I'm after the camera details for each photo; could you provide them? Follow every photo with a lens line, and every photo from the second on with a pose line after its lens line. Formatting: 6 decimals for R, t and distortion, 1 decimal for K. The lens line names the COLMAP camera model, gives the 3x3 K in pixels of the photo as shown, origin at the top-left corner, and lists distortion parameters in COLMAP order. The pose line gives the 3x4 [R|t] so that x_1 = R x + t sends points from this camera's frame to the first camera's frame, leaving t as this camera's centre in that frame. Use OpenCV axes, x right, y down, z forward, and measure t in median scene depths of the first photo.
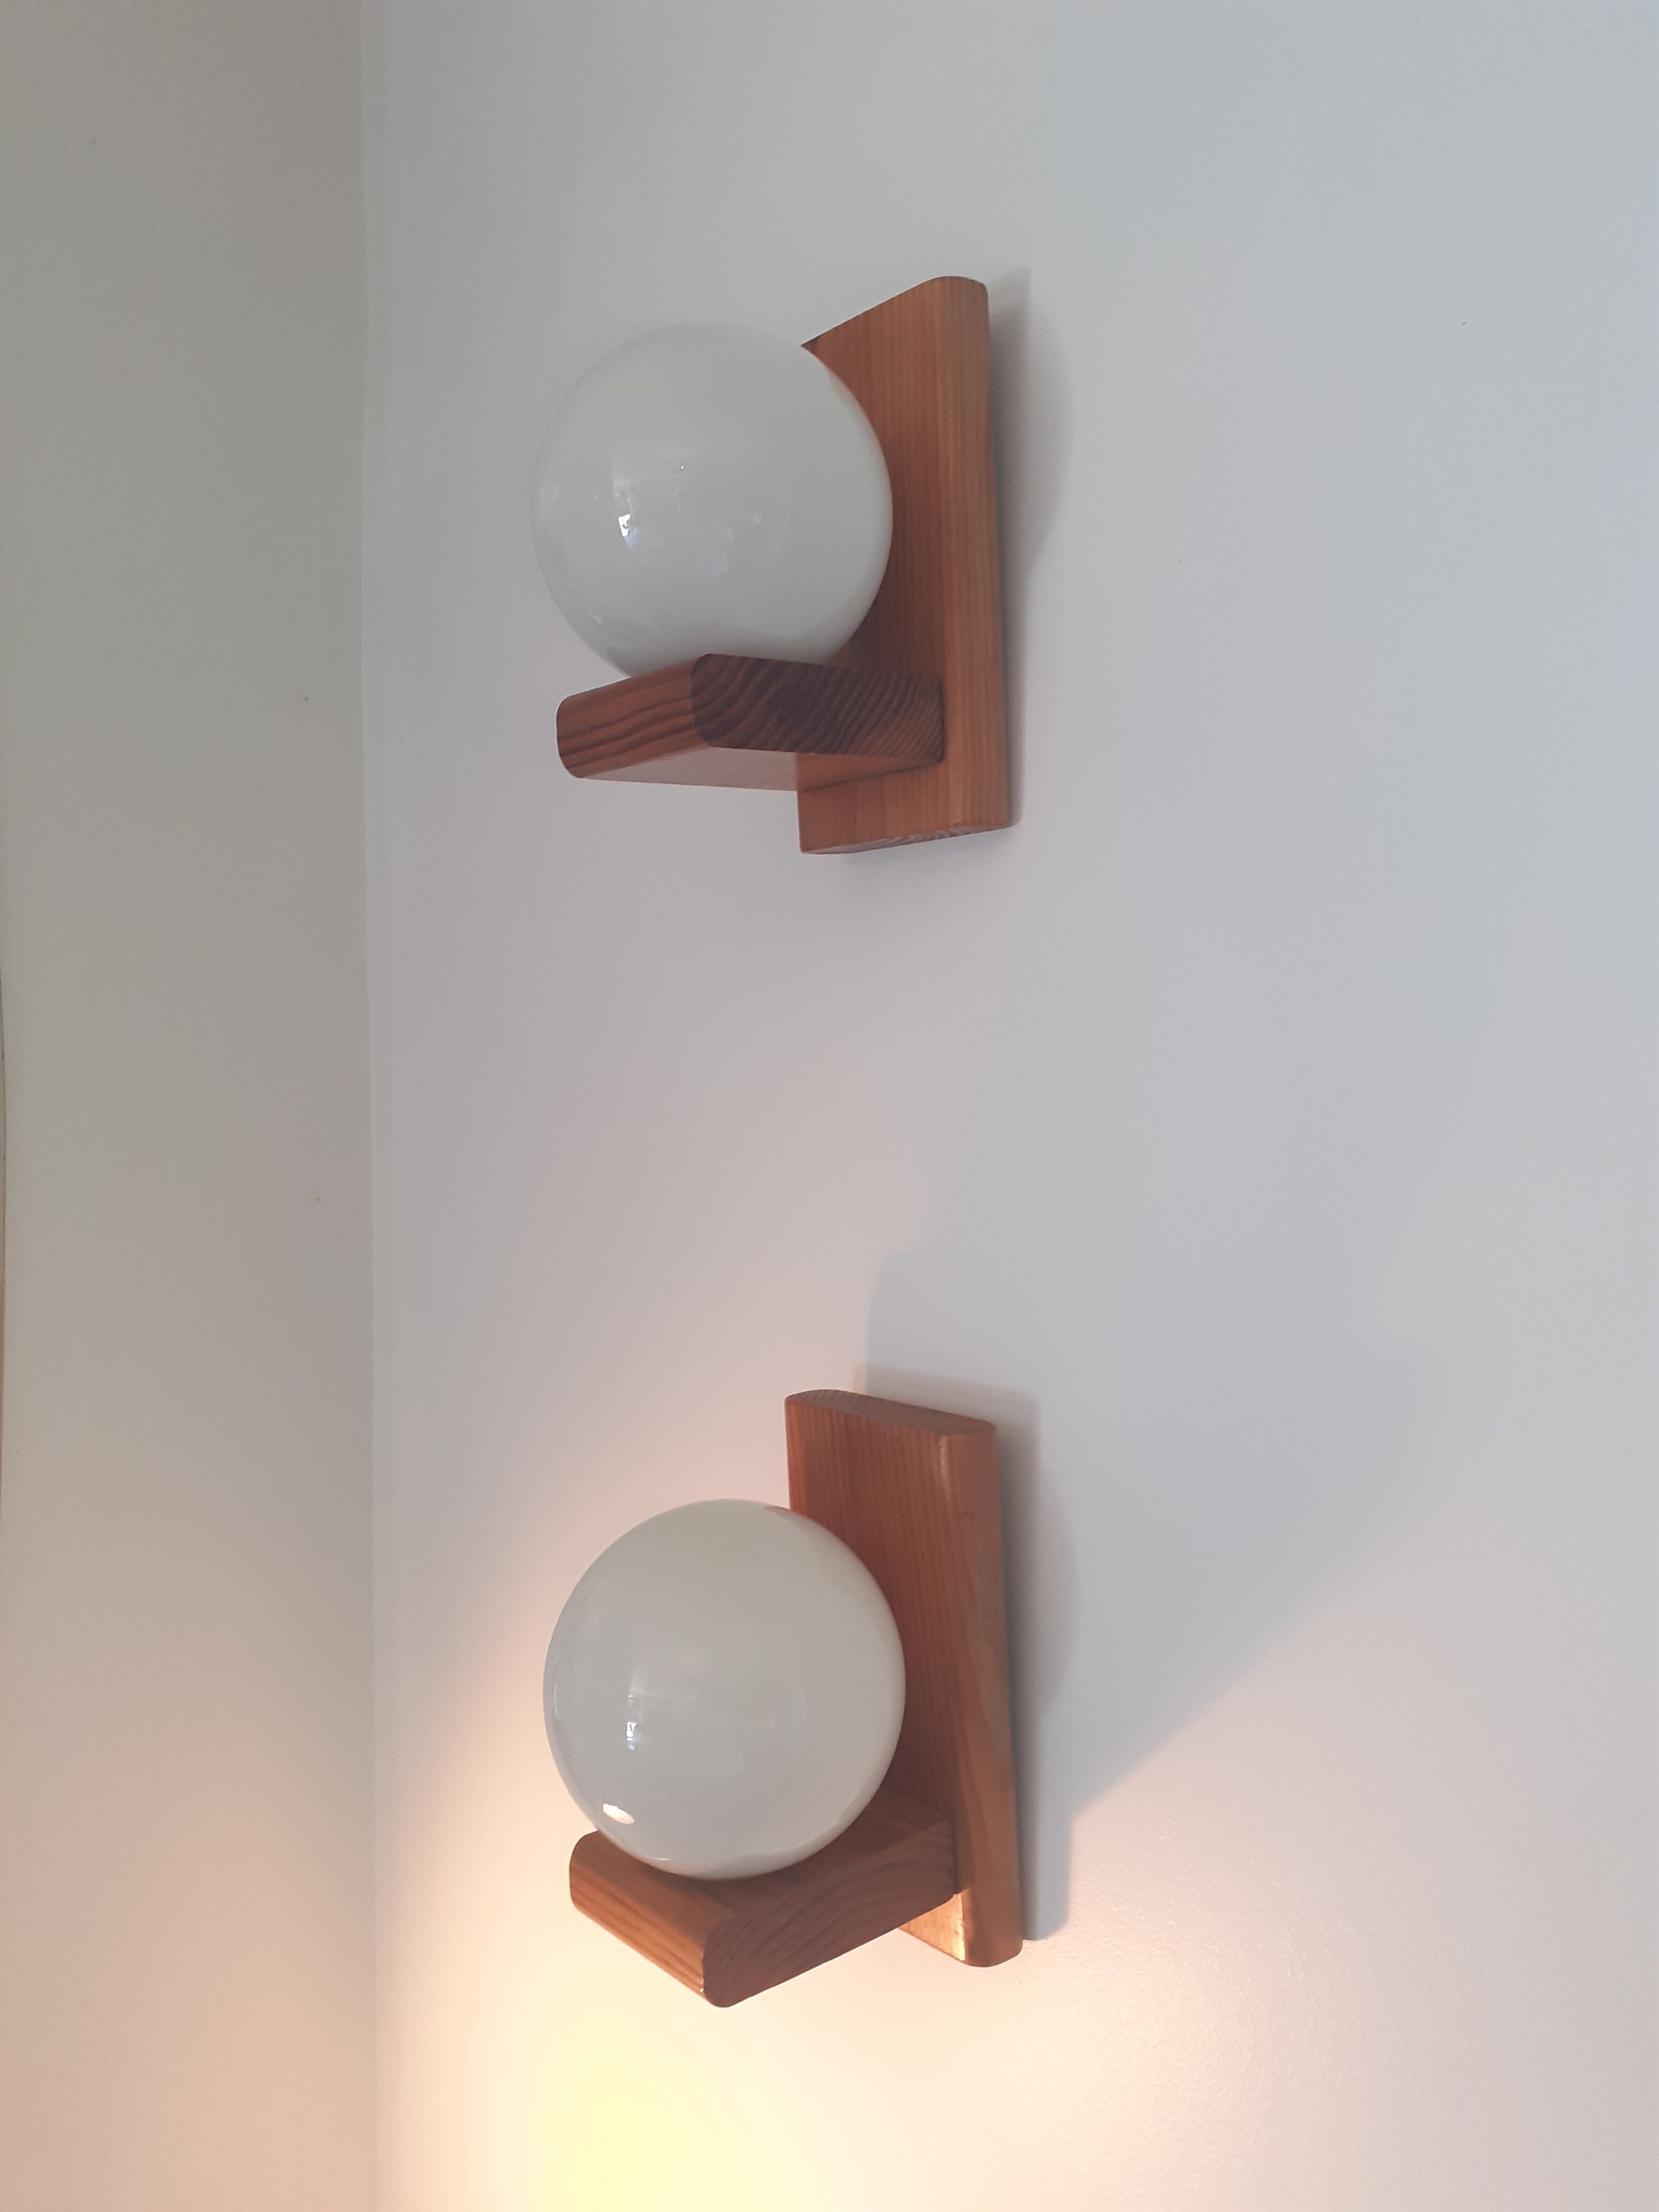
lens RADIAL K [[1734.4, 0, 832.4], [0, 1734.4, 1161.7], [0, 0, 1]] dist [0.052398, -0.003122]
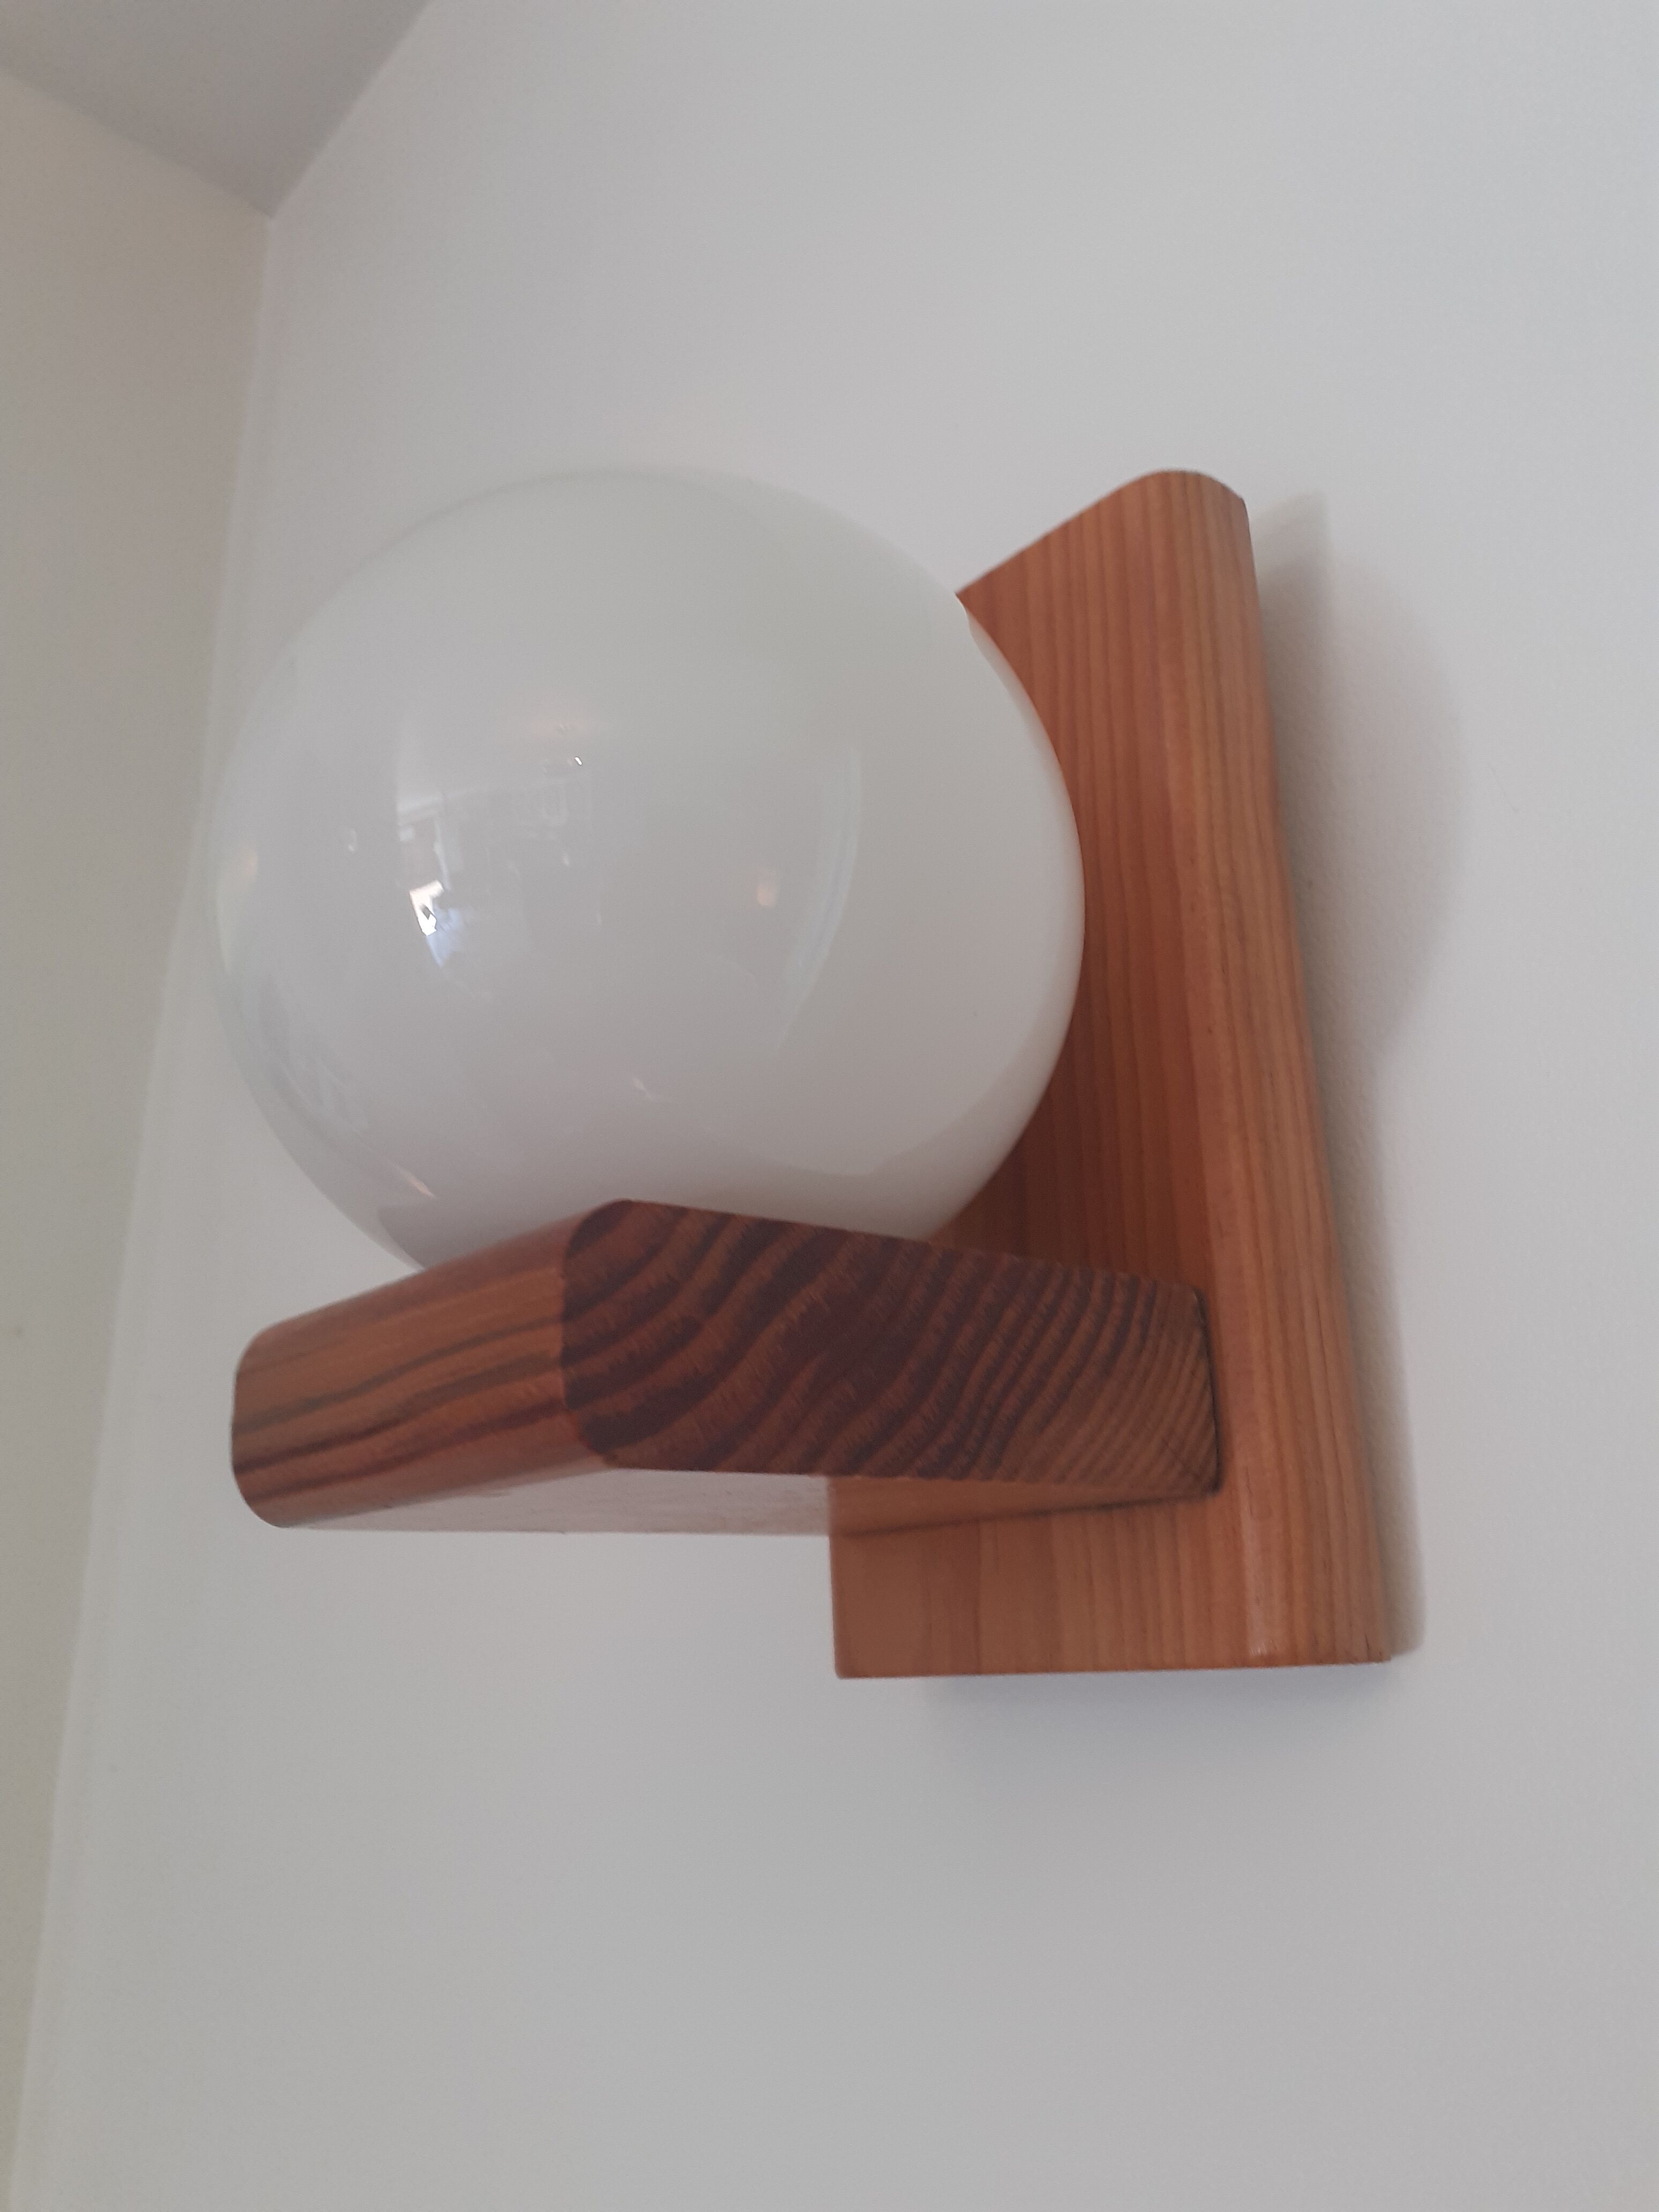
lens RADIAL K [[1734.4, 0, 832.4], [0, 1734.4, 1161.7], [0, 0, 1]] dist [0.052398, -0.003122]
pose [[0.999707, 0.010385, 0.021855, -0.034379], [-0.001900, 0.934129, -0.356929, -0.165190], [-0.024122, 0.356783, 0.933876, 0.633446]]
